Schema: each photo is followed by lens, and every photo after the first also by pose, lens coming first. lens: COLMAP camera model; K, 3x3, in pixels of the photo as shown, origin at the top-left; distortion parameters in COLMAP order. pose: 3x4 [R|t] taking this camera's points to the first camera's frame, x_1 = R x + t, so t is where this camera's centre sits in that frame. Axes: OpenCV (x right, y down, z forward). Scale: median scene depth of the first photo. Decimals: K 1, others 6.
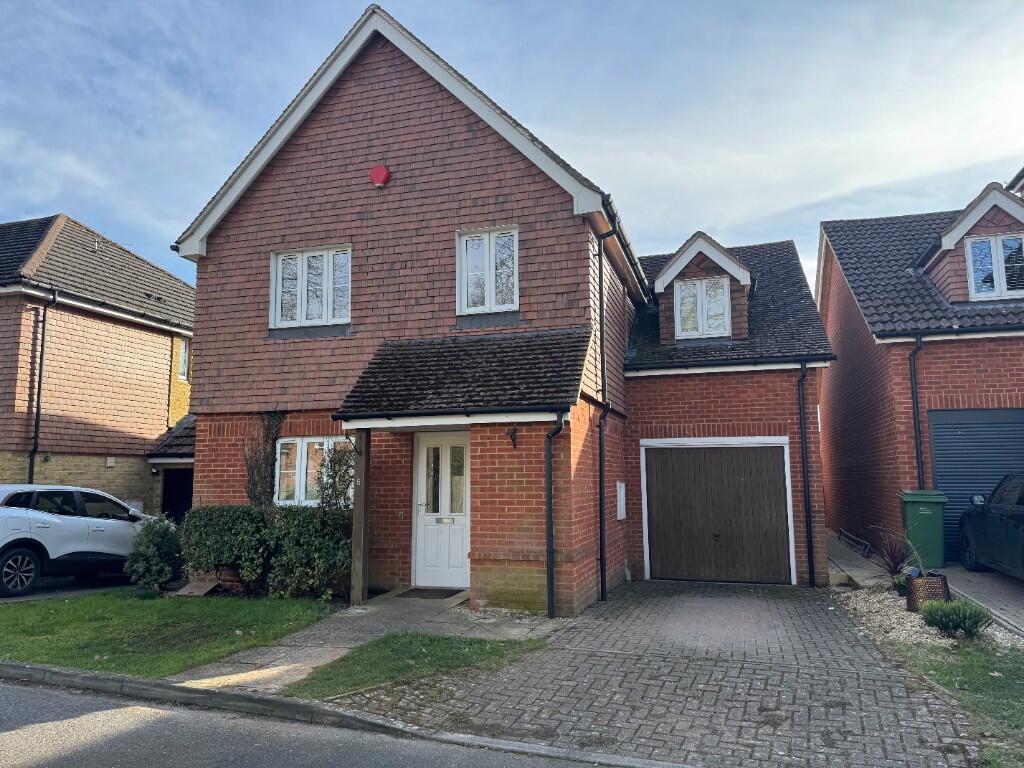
lens RADIAL K [[724.5, 0, 505.4], [0, 724.5, 384.6], [0, 0, 1]] dist [0.004870, -0.001081]
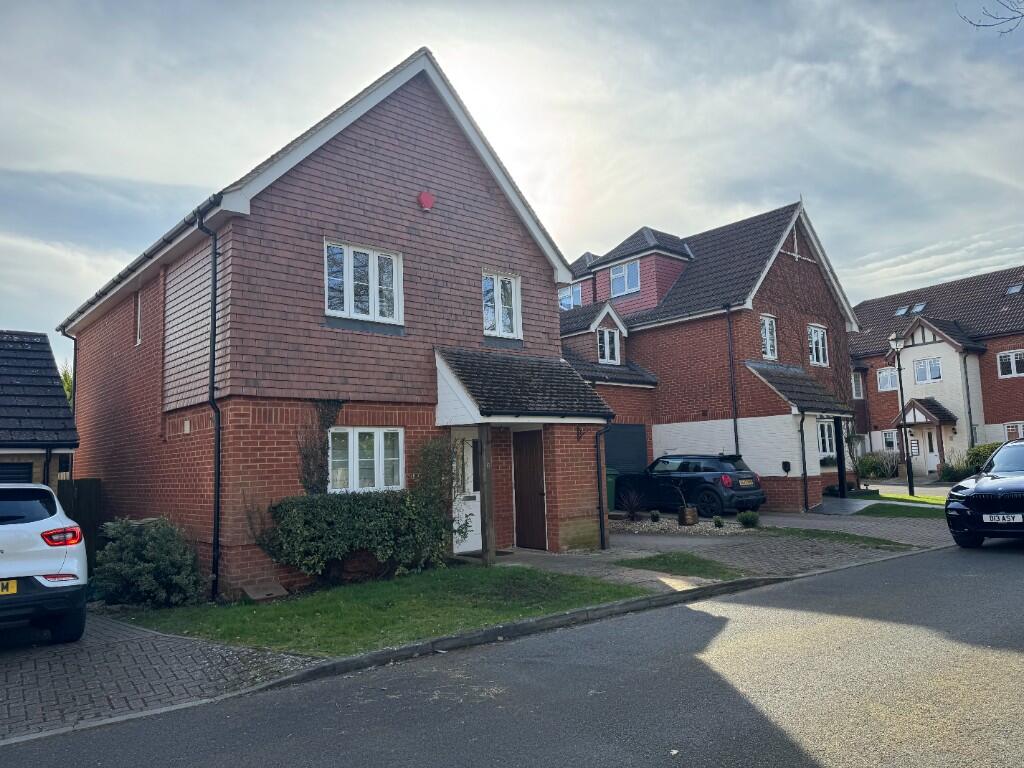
lens RADIAL K [[724.5, 0, 509.4], [0, 724.5, 384.6], [0, 0, 1]] dist [0.004870, -0.001081]
pose [[0.526608, 0.082846, 0.846062, -1.035703], [-0.083385, 0.995475, -0.045575, 0.041287], [-0.846009, -0.046549, 0.531133, 0.267788]]
